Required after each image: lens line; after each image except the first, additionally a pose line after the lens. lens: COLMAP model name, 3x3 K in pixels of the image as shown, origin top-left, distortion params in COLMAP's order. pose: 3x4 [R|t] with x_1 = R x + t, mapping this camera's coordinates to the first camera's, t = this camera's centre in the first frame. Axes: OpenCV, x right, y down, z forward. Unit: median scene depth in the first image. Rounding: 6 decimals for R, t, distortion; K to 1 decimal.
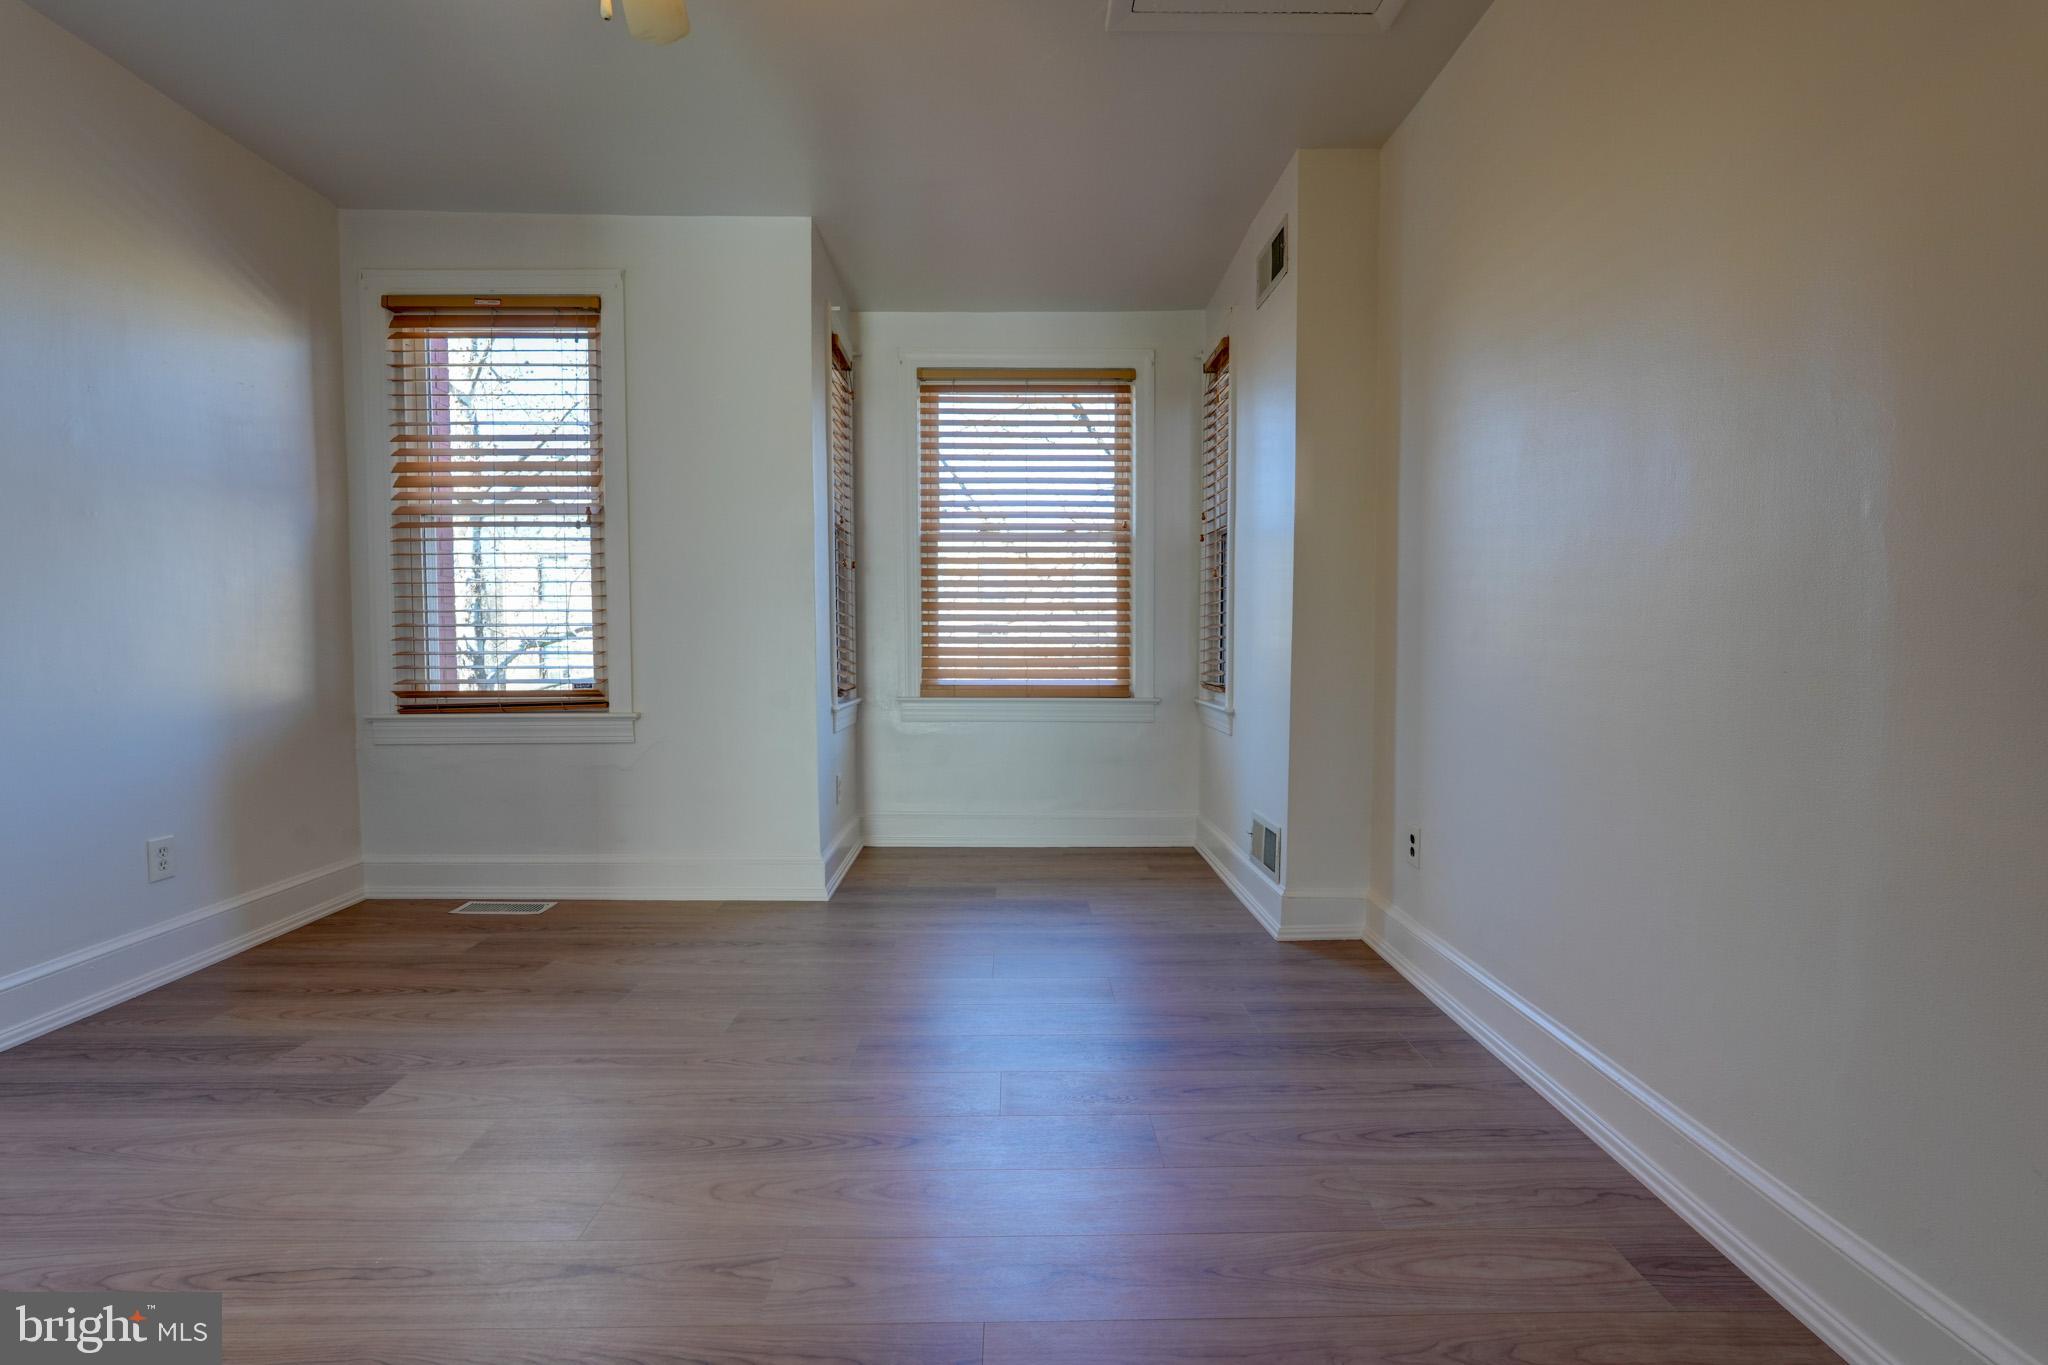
lens RADIAL K [[918.9, 0, 1024.7], [0, 918.9, 684.2], [0, 0, 1]] dist [-0.014482, 0.008957]
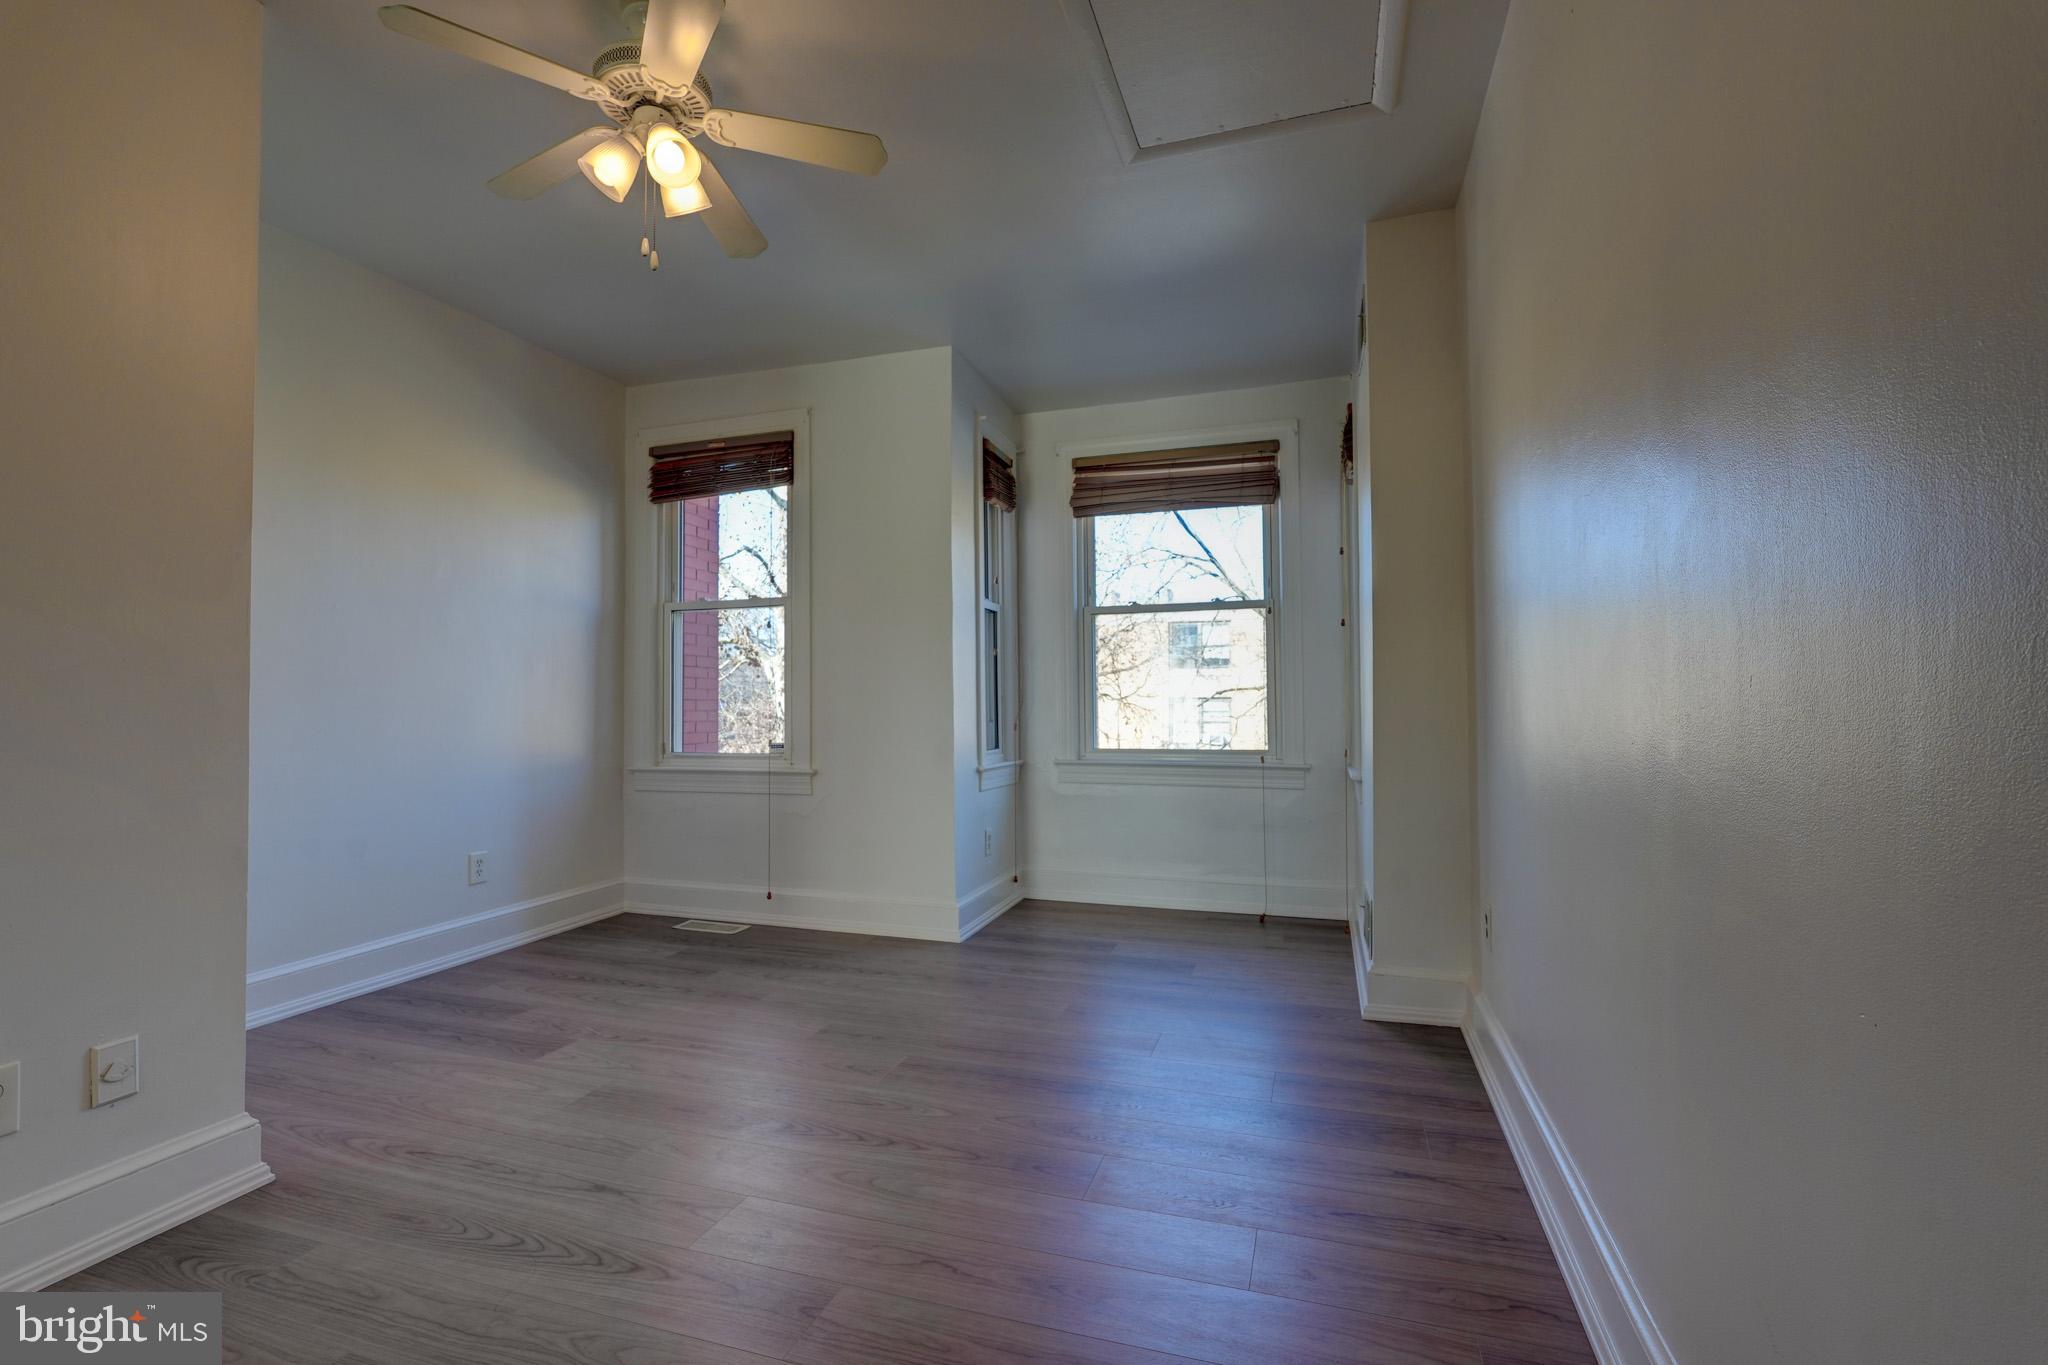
lens RADIAL K [[918.9, 0, 1024.7], [0, 918.9, 684.2], [0, 0, 1]] dist [-0.014482, 0.008957]
pose [[0.943542, -0.012466, -0.331019, 0.235995], [-0.010575, 0.997649, -0.067715, -0.001505], [0.331085, 0.067393, 0.941191, -0.039470]]
